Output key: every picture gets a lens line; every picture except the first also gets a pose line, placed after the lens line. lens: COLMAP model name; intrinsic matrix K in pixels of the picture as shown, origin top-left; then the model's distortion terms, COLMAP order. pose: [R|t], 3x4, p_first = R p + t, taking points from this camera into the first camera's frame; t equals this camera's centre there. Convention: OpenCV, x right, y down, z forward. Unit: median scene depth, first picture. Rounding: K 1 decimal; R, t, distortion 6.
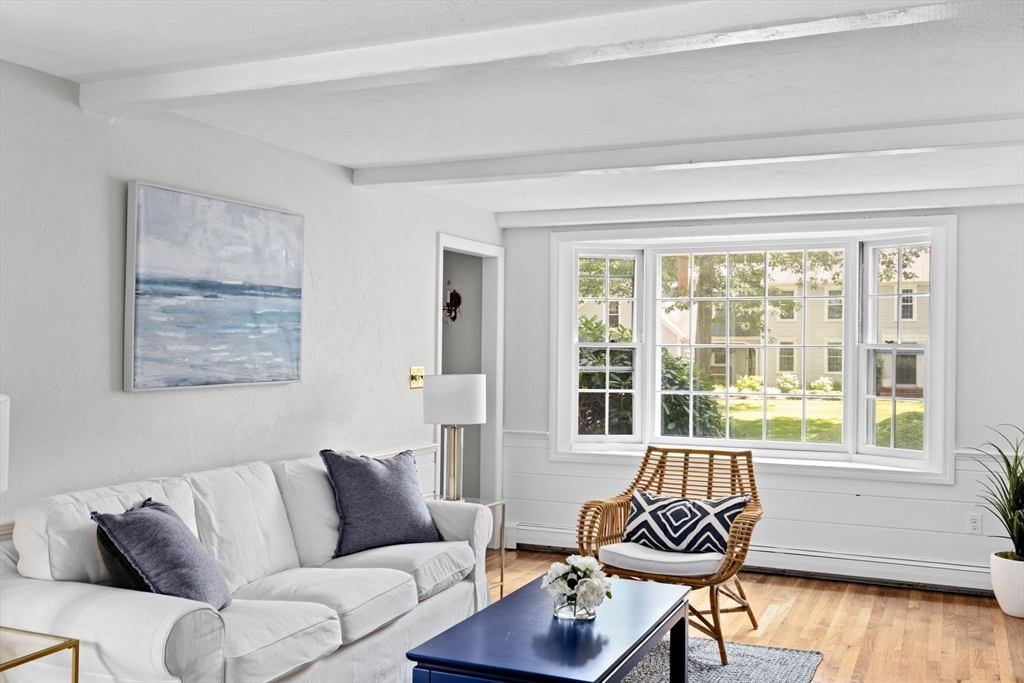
lens RADIAL K [[975.3, 0, 512.1], [0, 975.3, 342.4], [0, 0, 1]] dist [0.012246, 0.000000]
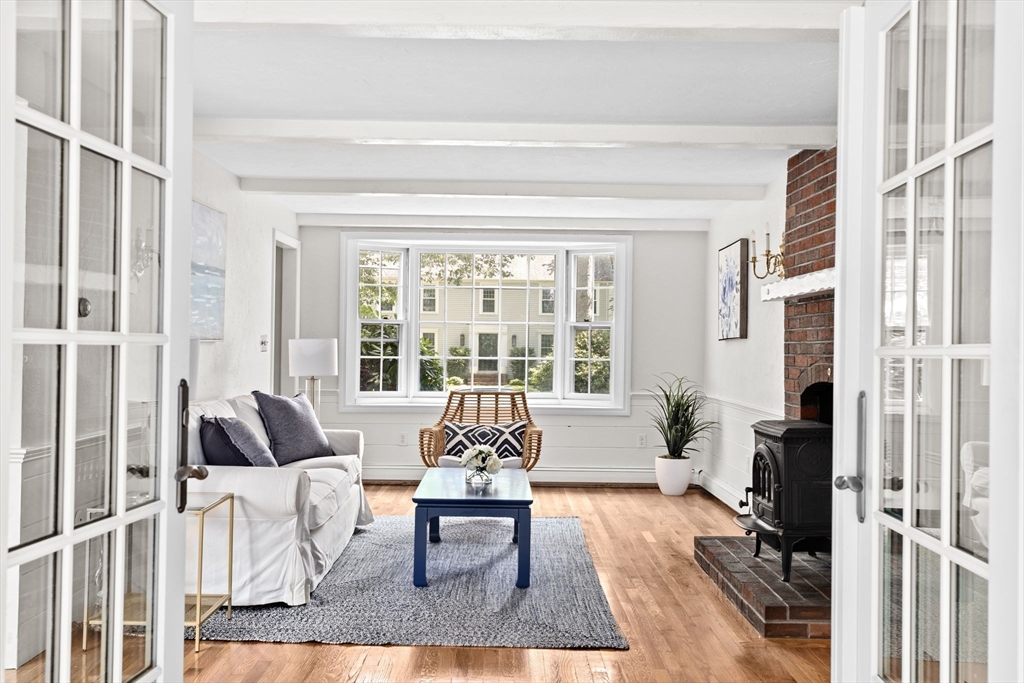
lens RADIAL K [[975.3, 0, 511.9], [0, 975.3, 340.0], [0, 0, 1]] dist [0.012246, 0.000000]
pose [[0.910864, 0.005138, 0.412674, -0.374524], [-0.007569, 0.999962, 0.004257, 0.028023], [-0.412637, -0.007001, 0.910869, -0.324226]]
